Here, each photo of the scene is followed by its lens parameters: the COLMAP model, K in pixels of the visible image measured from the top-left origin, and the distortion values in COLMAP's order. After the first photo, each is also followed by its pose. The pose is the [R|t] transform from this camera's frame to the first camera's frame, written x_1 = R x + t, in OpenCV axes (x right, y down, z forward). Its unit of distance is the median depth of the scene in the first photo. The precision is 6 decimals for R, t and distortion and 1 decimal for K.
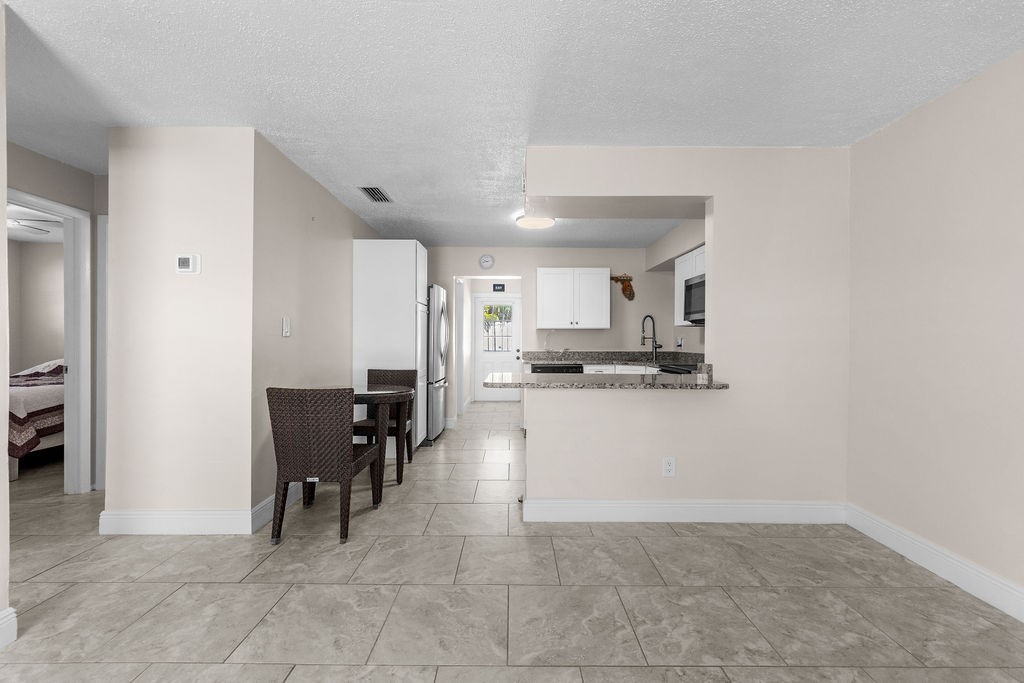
lens RADIAL K [[431.5, 0, 514.8], [0, 431.5, 340.2], [0, 0, 1]] dist [-0.001748, 0.000042]
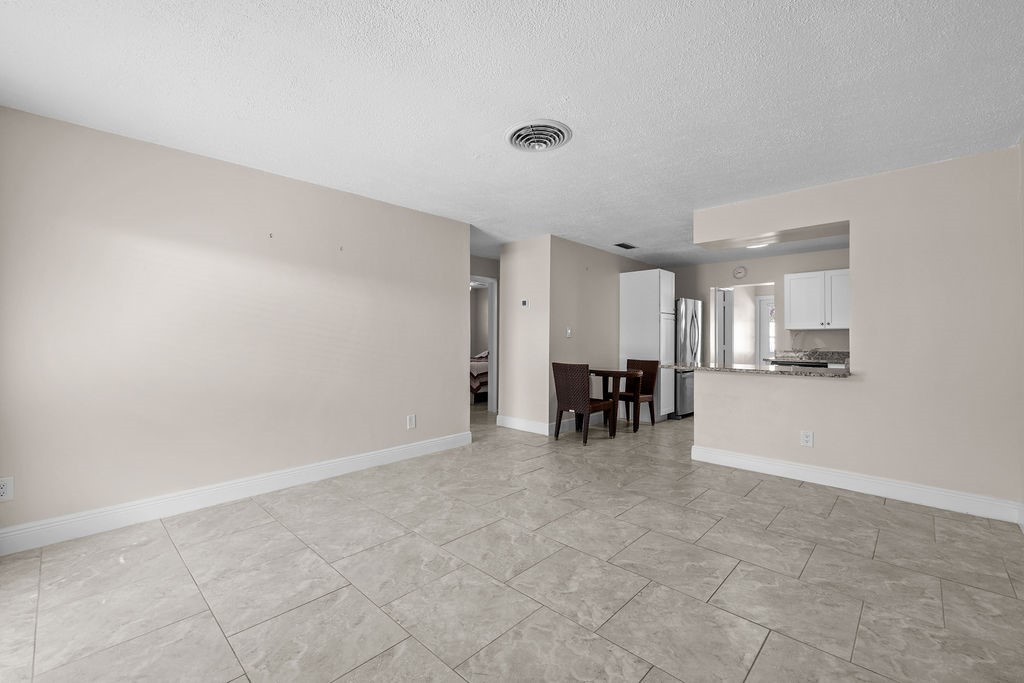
lens RADIAL K [[431.5, 0, 520.0], [0, 431.5, 338.7], [0, 0, 1]] dist [-0.001748, 0.000042]
pose [[0.726942, -0.002570, -0.686694, 0.658773], [-0.002535, 0.999976, -0.006426, 0.010151], [0.686694, 0.006412, 0.726918, -0.545032]]
